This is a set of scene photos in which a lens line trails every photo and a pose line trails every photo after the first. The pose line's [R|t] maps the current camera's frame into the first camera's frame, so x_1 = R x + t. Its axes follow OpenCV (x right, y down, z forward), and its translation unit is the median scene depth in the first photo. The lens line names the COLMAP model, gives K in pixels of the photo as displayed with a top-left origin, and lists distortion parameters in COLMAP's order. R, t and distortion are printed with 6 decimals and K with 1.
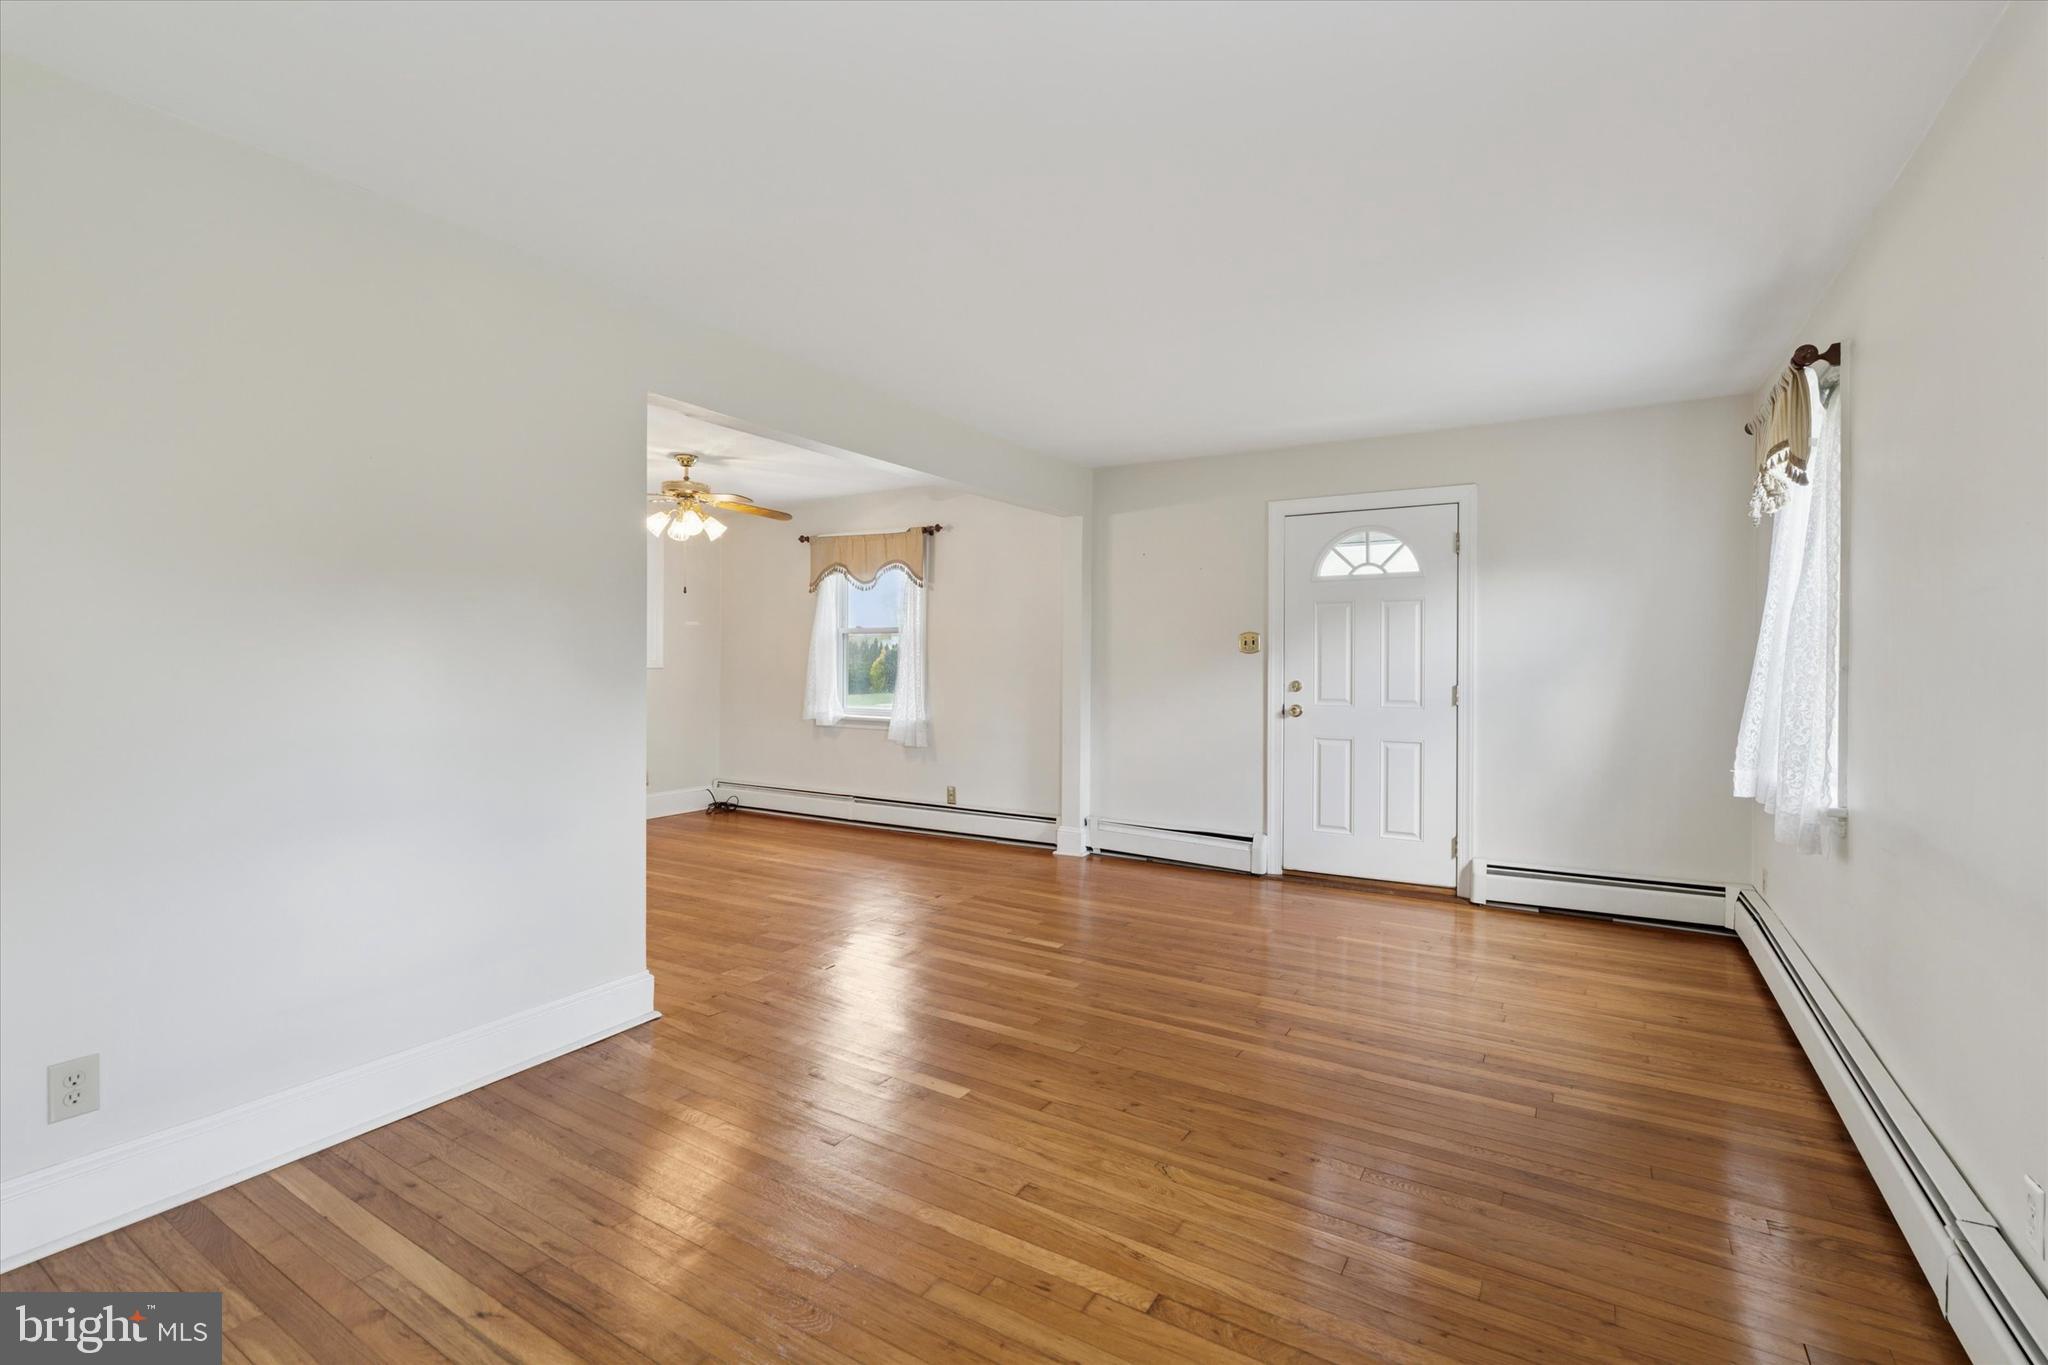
lens RADIAL K [[926.4, 0, 1026.1], [0, 926.4, 669.2], [0, 0, 1]] dist [0.000150, 0.000311]
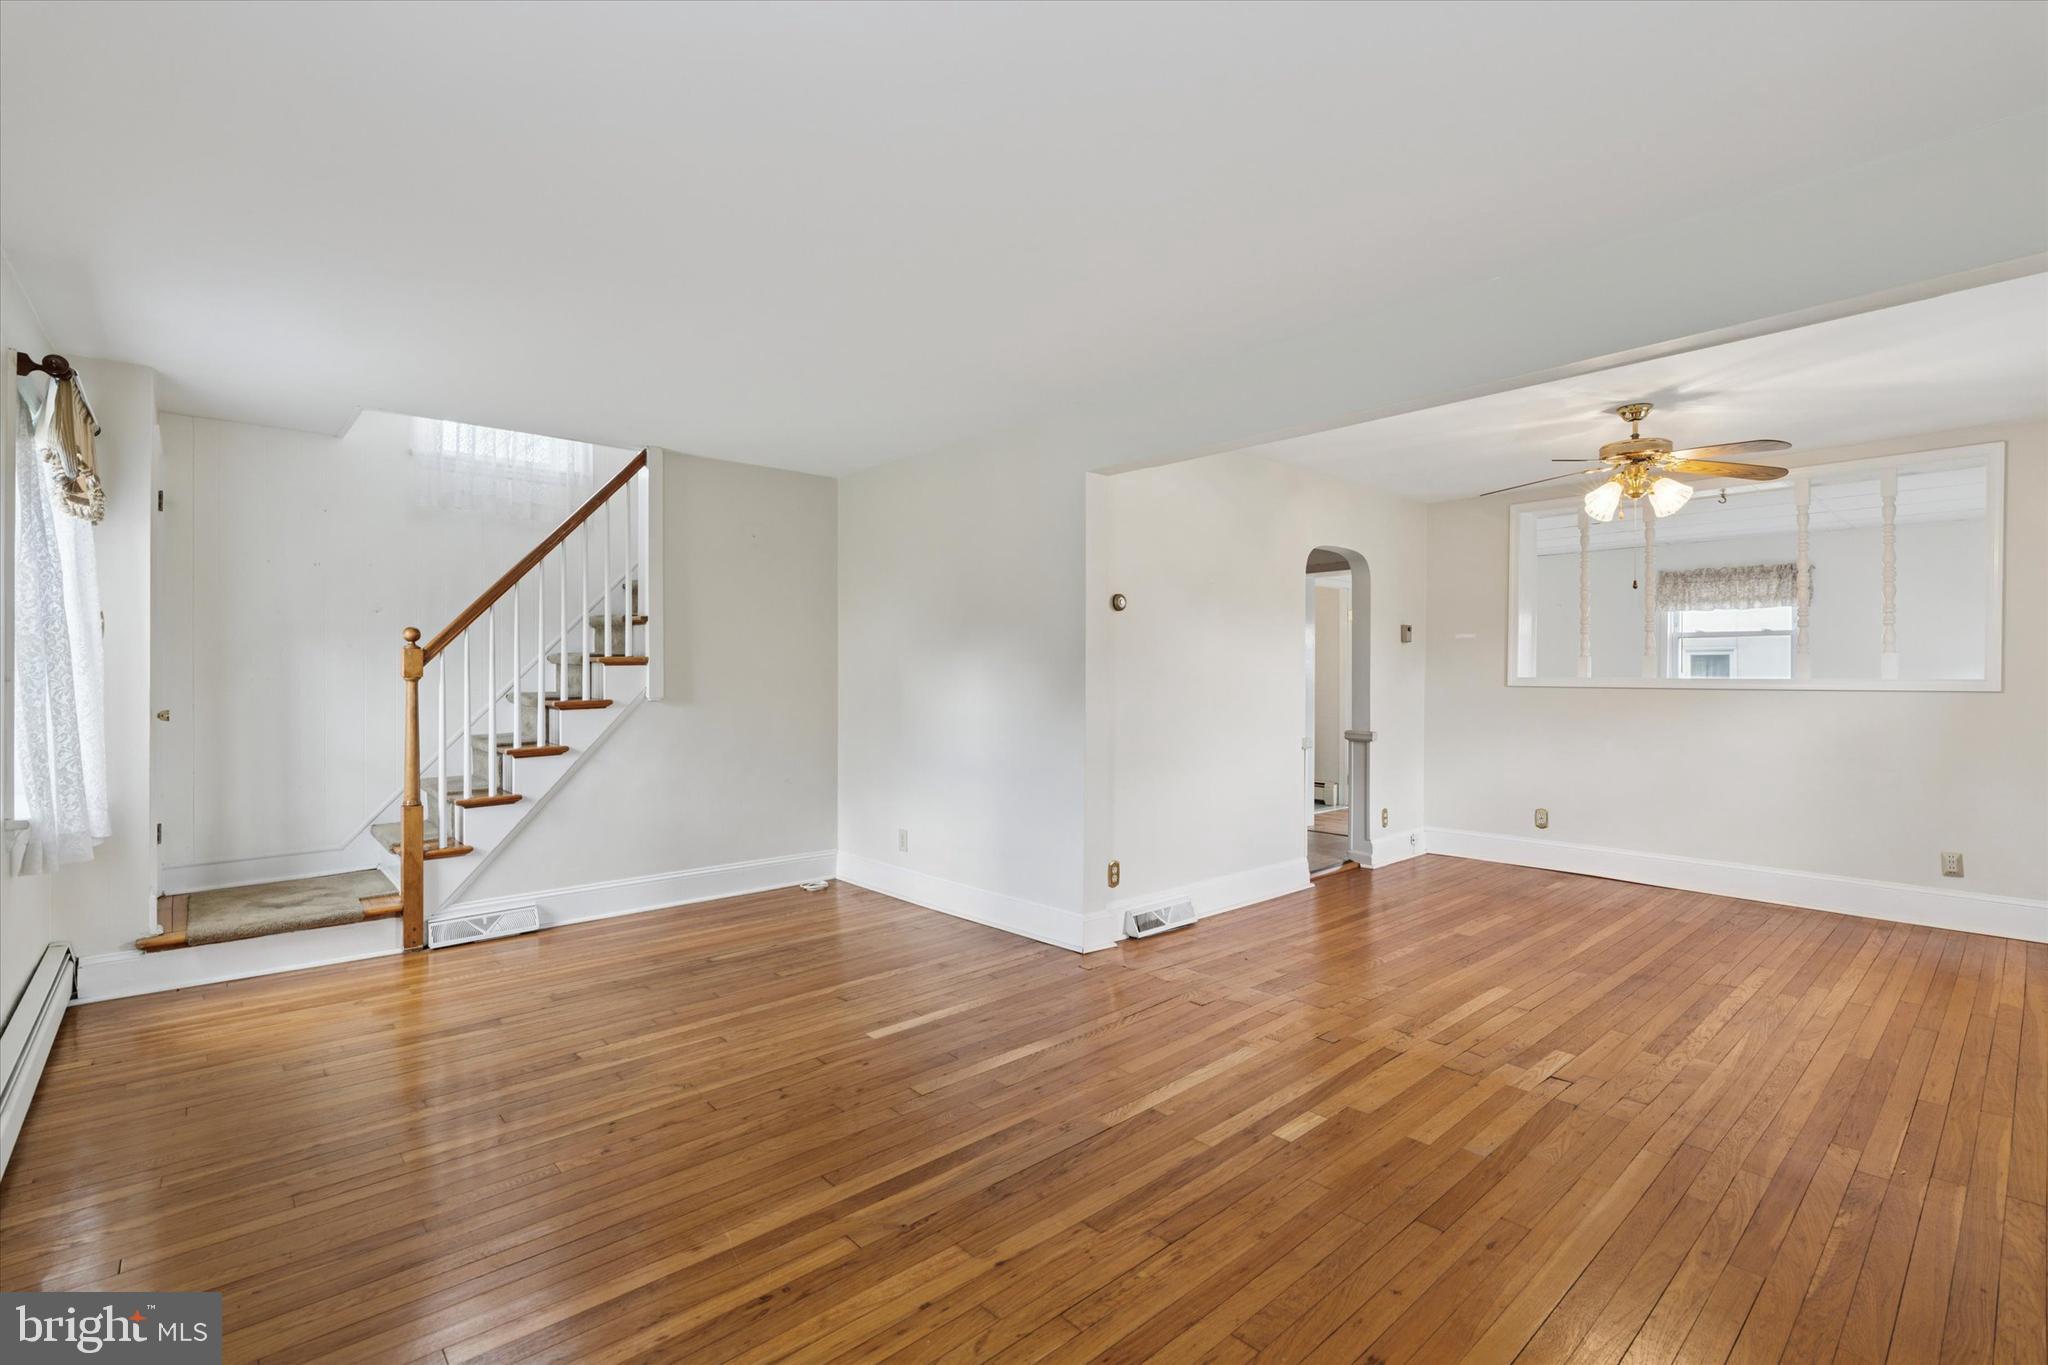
lens RADIAL K [[935.6, 0, 1028.4], [0, 935.6, 677.3], [0, 0, 1]] dist [-0.000592, 0.001150]
pose [[-0.290370, -0.003161, -0.956909, 0.868173], [-0.007406, 0.999972, -0.001056, -0.008635], [0.956886, 0.006780, -0.290385, 1.287584]]
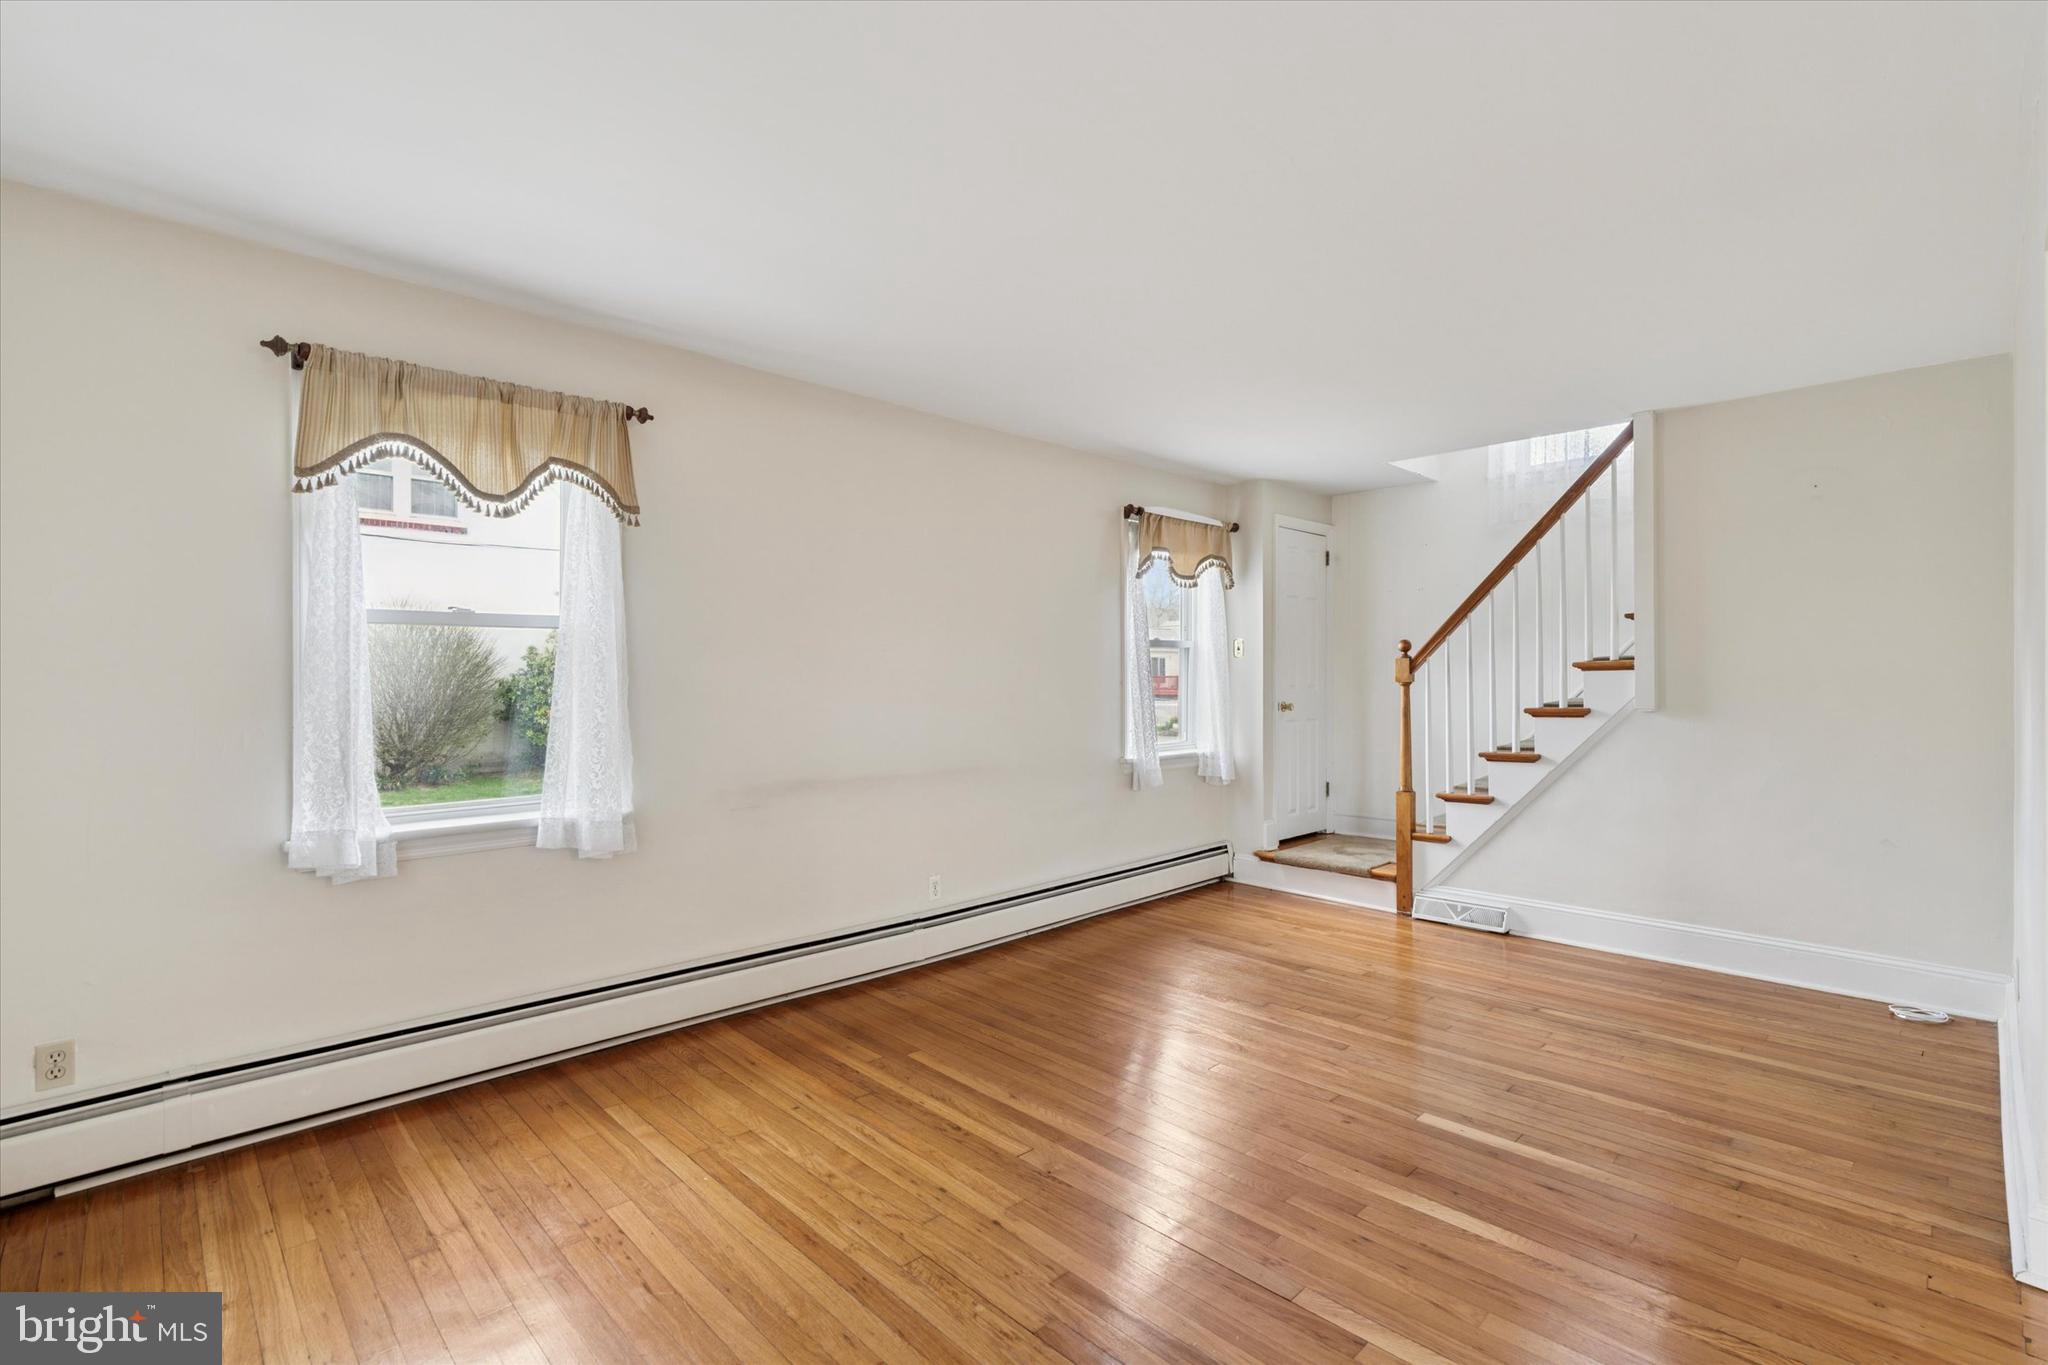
lens RADIAL K [[938.4, 0, 995.4], [0, 938.4, 659.6], [0, 0, 1]] dist [-0.000384, 0.000459]
pose [[-0.963391, -0.000202, 0.268099, 0.089235], [-0.002248, 0.999971, -0.007324, -0.028468], [-0.268090, -0.007659, -0.963363, 1.762998]]
